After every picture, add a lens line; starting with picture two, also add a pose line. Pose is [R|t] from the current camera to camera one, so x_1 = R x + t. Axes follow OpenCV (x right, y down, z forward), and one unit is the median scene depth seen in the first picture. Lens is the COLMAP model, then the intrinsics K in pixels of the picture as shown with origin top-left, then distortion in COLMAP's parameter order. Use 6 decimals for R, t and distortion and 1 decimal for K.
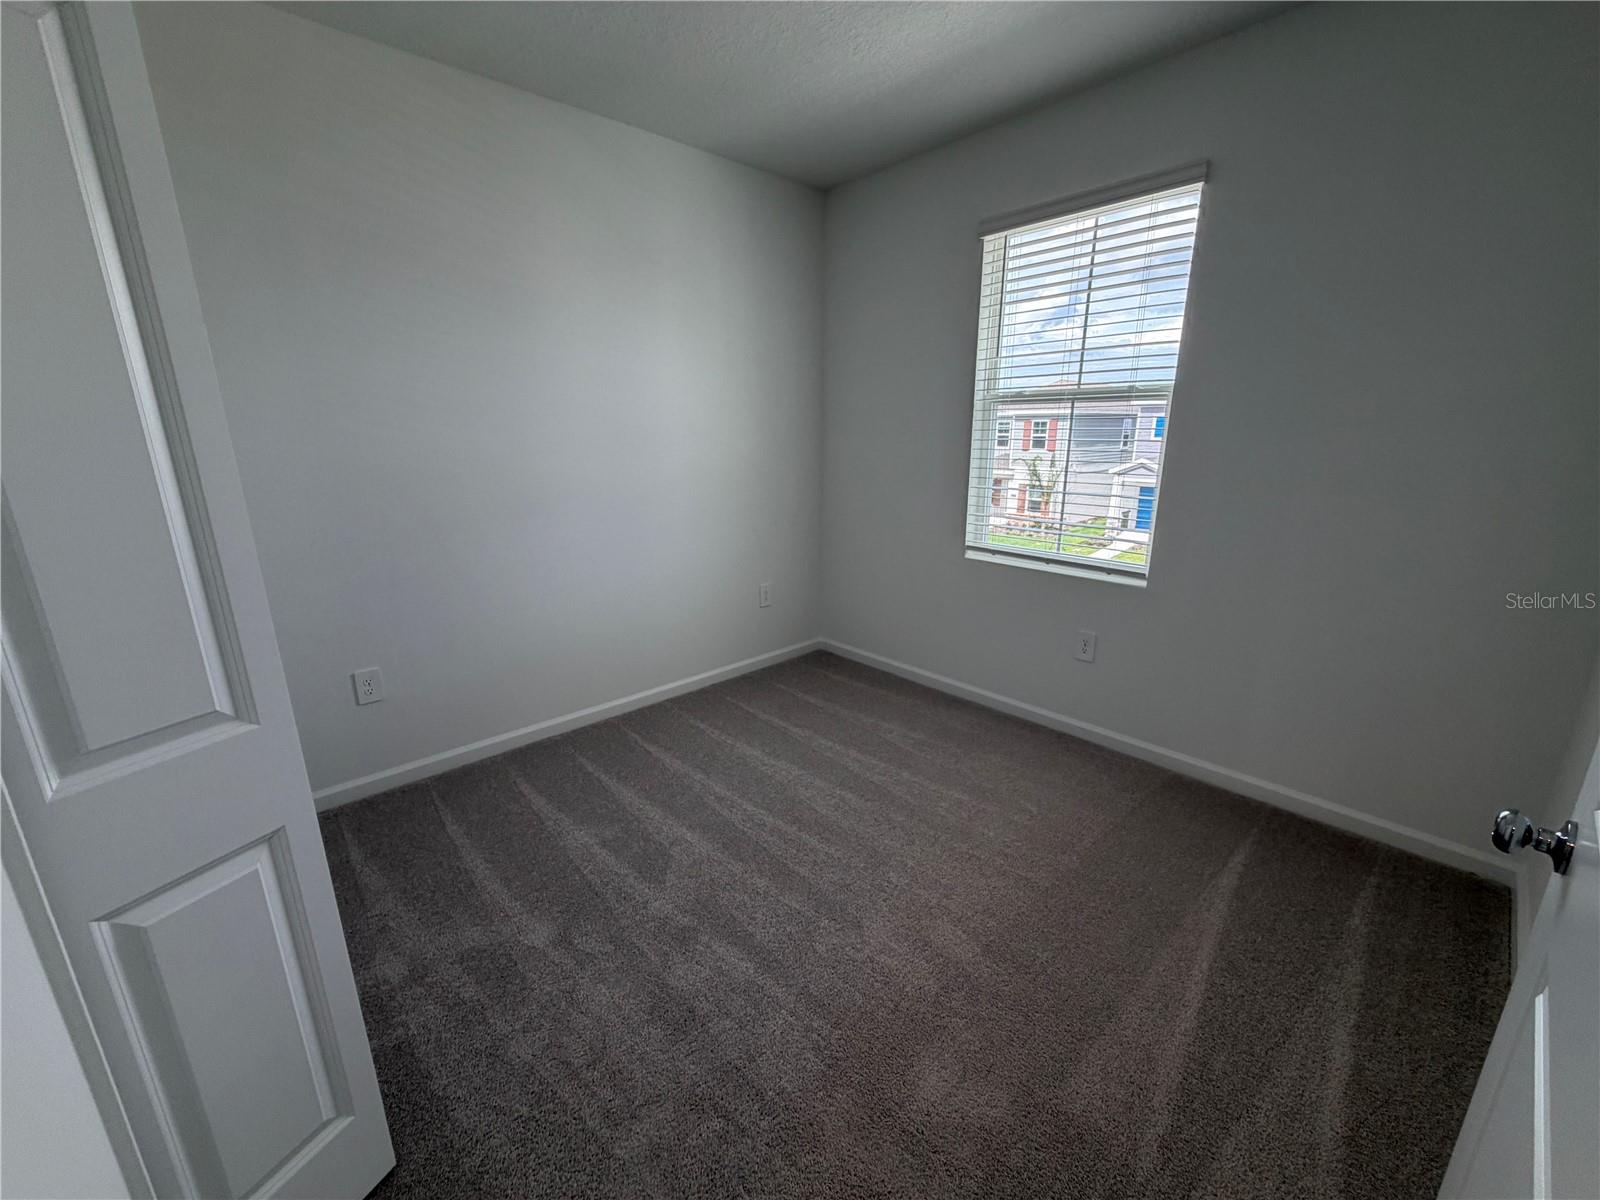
lens RADIAL K [[637.0, 0, 794.1], [0, 637.0, 597.5], [0, 0, 1]] dist [-0.001201, 0.000188]
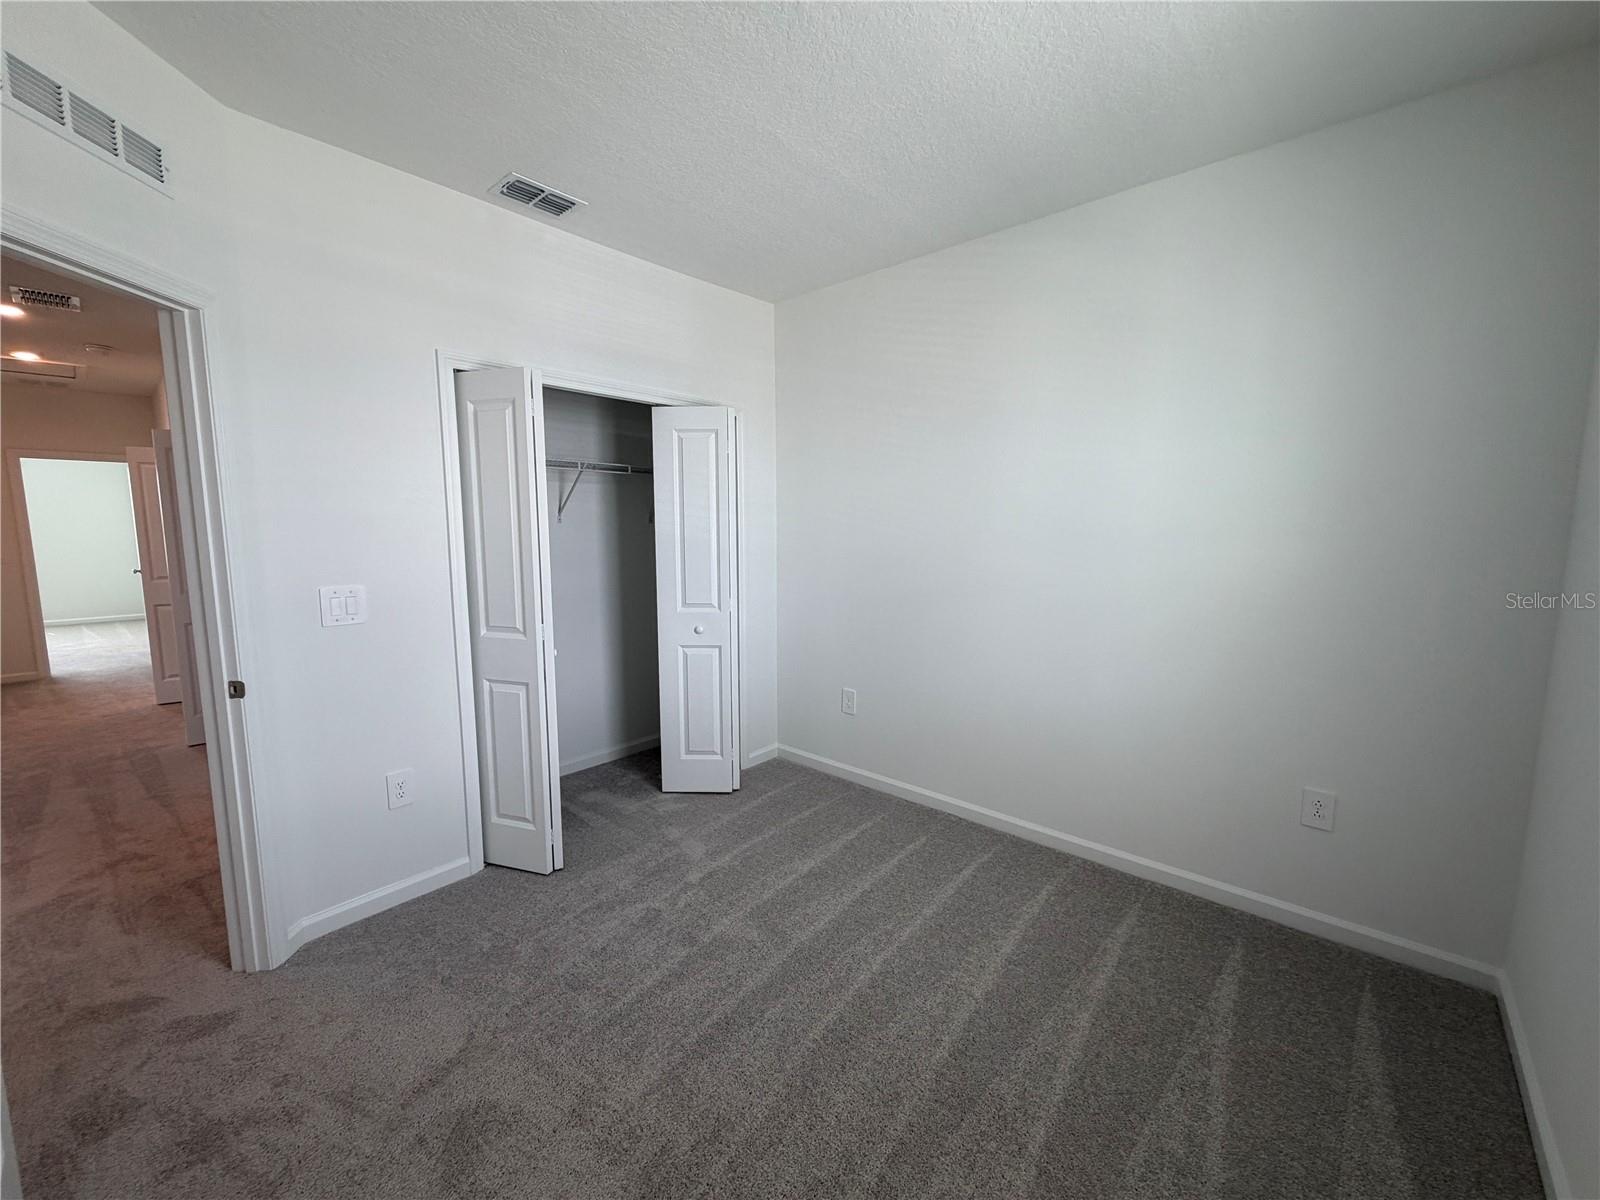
lens RADIAL K [[637.0, 0, 794.1], [0, 637.0, 597.5], [0, 0, 1]] dist [-0.001201, 0.000188]
pose [[0.098162, 0.118522, -0.988087, 0.685752], [-0.256911, 0.962245, 0.089899, -0.177182], [0.961437, 0.245026, 0.124906, 0.639137]]
